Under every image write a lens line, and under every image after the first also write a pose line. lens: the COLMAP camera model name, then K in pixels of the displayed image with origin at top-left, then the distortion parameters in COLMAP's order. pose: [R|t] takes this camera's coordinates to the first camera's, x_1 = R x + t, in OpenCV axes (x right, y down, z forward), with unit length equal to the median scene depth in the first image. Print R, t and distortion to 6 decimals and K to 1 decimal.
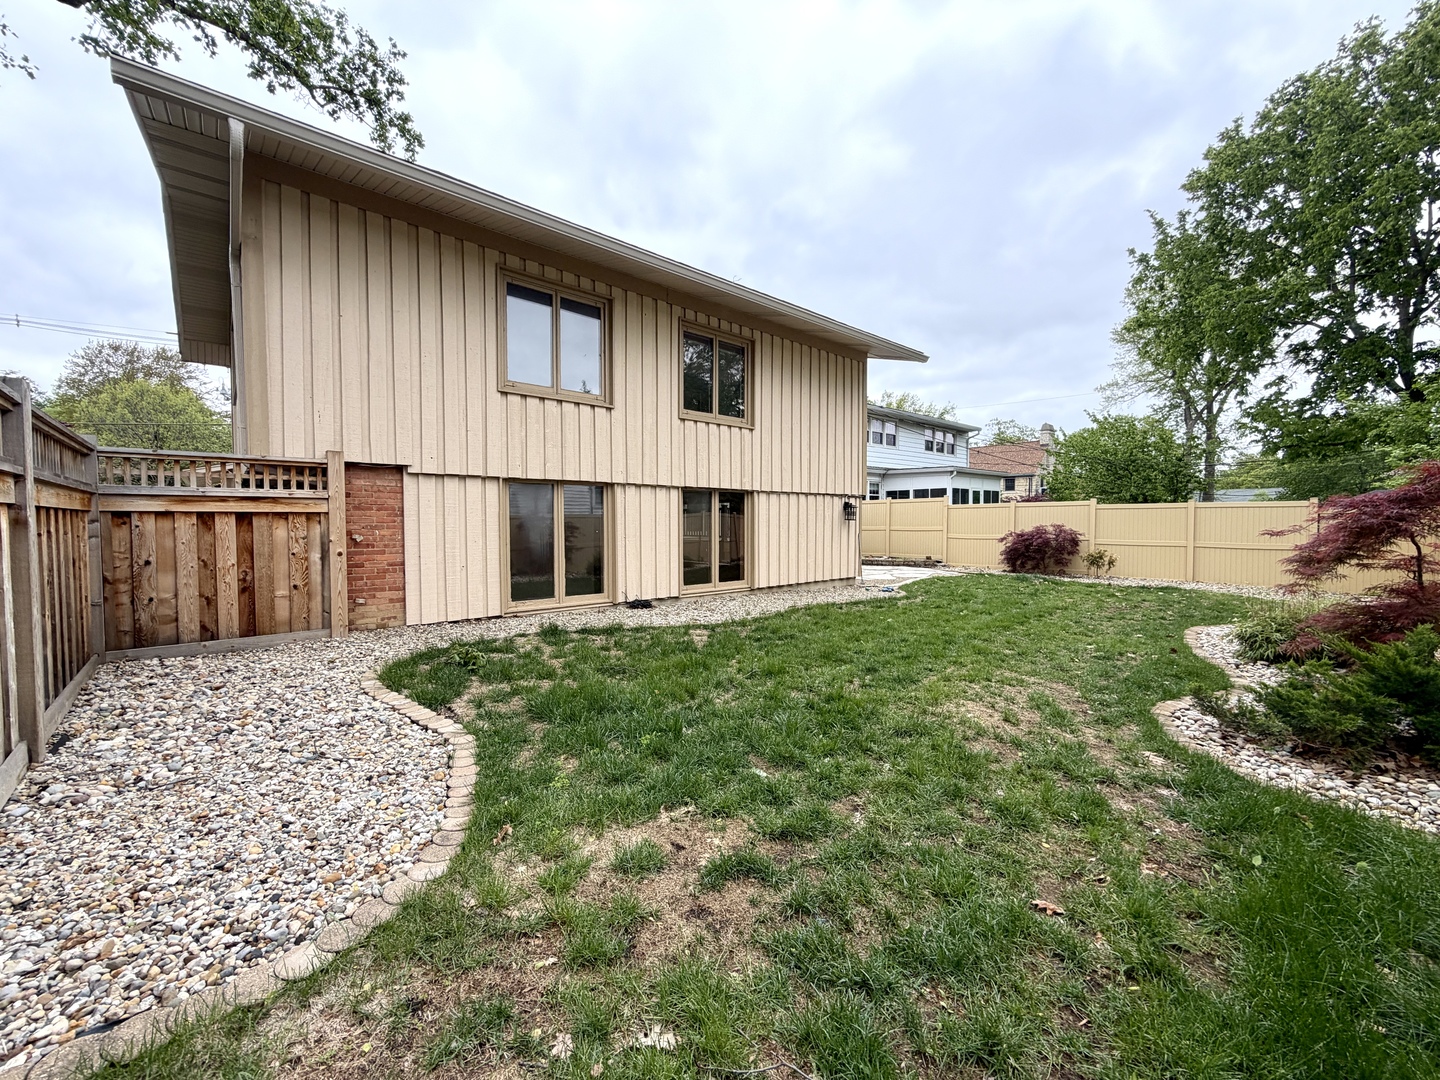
lens RADIAL K [[570.6, 0, 720.0], [0, 570.6, 540.0], [0, 0, 1]] dist [0.000438, 0.000003]
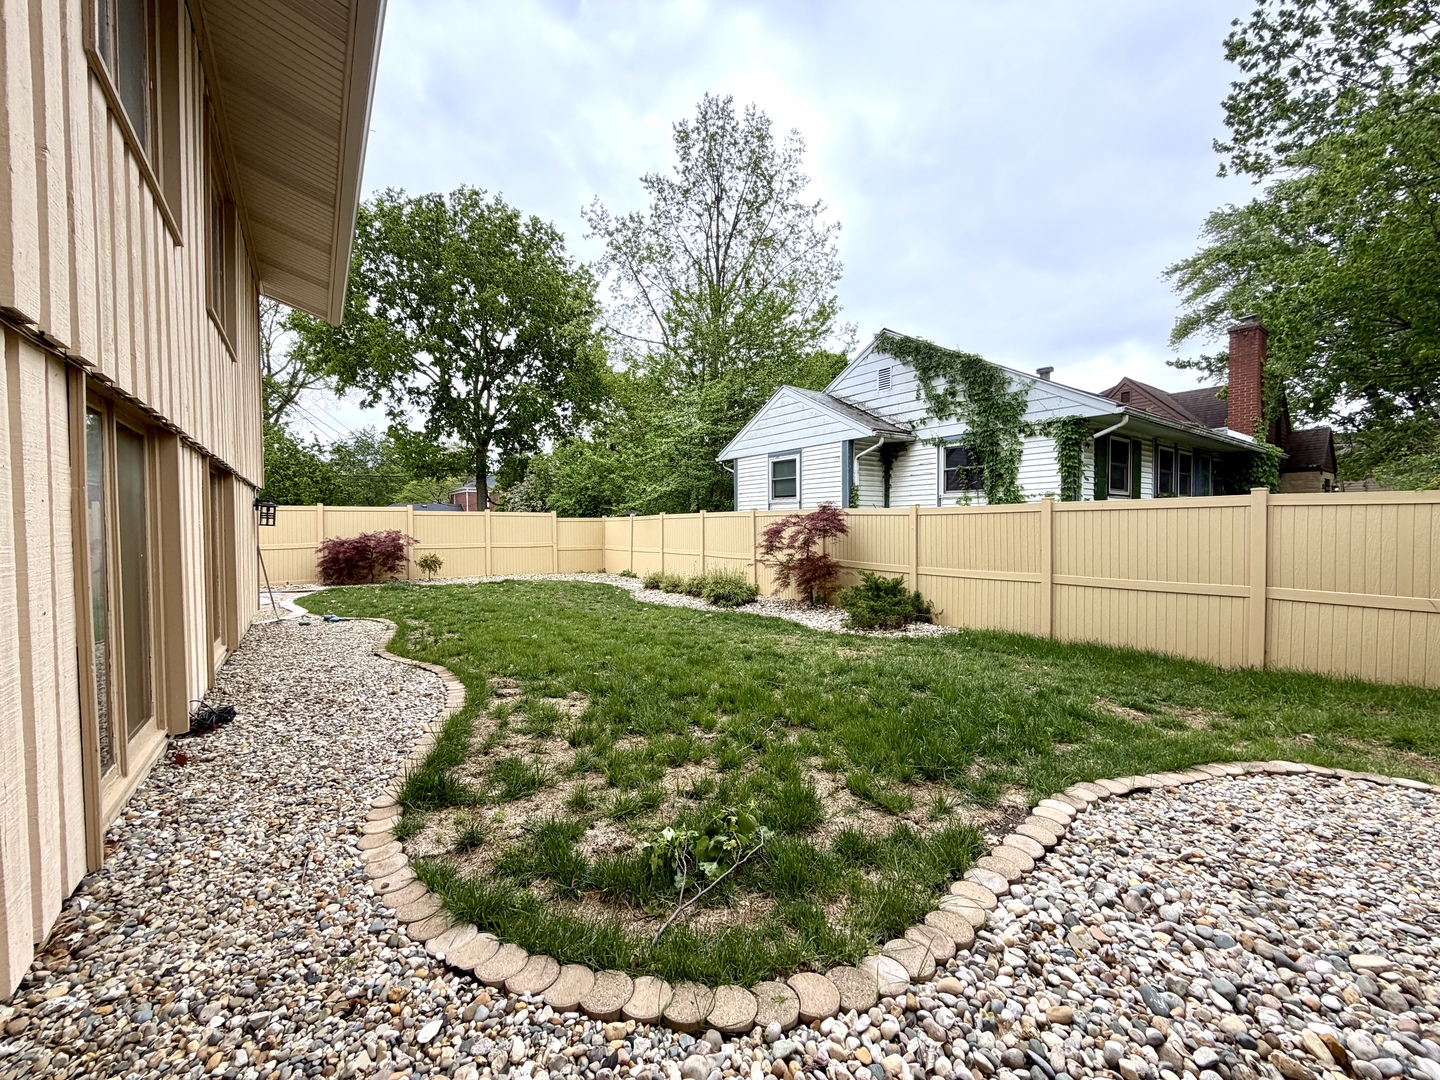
lens RADIAL K [[570.6, 0, 720.0], [0, 570.6, 540.0], [0, 0, 1]] dist [0.000438, 0.000003]
pose [[0.101642, -0.026681, 0.994463, -0.439479], [0.040430, 0.998925, 0.022668, -0.013658], [-0.993999, 0.037902, 0.102611, 0.482038]]
